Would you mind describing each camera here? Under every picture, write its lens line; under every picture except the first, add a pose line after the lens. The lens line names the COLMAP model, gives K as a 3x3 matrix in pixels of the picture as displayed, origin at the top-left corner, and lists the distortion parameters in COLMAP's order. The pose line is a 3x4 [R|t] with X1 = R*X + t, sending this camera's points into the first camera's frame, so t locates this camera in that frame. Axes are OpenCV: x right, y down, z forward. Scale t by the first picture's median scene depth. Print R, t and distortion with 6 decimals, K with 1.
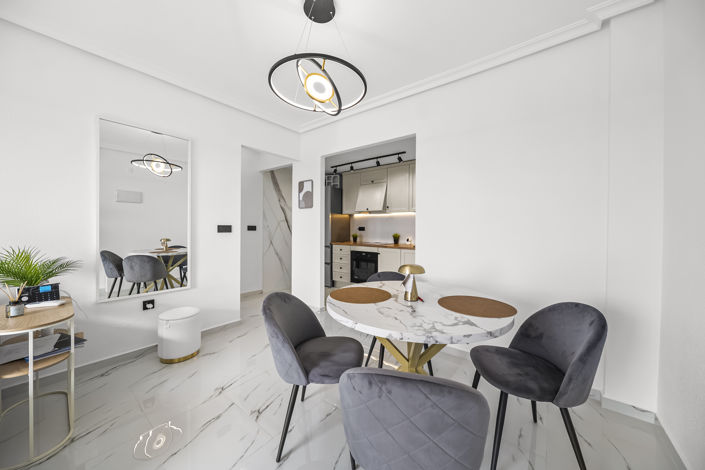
lens RADIAL K [[239.7, 0, 352.5], [0, 239.7, 235.0], [0, 0, 1]] dist [0.000063, 0.000021]
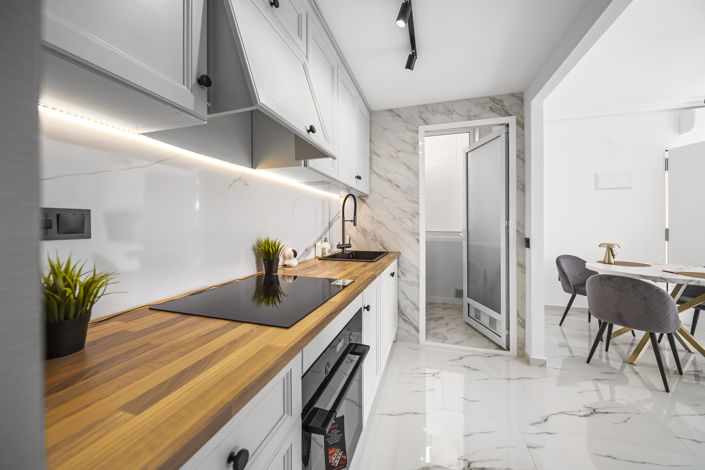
lens RADIAL K [[257.4, 0, 352.5], [0, 257.4, 235.0], [0, 0, 1]] dist [-0.001216, -0.000100]
pose [[-0.385605, -0.037649, 0.921895, -0.150679], [0.029892, 0.998133, 0.053265, -0.024329], [-0.922180, 0.048097, -0.383760, 0.991472]]
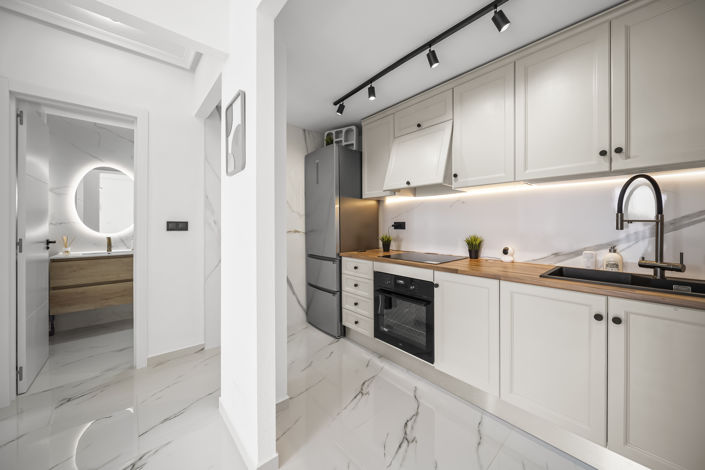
lens RADIAL K [[253.5, 0, 354.8], [0, 253.5, 225.9], [0, 0, 1]] dist [-0.001053, -0.000038]
pose [[0.984588, -0.006636, -0.174764, 0.042545], [0.002933, 0.999766, -0.021440, -0.014860], [0.174866, 0.020597, 0.984377, 0.472810]]
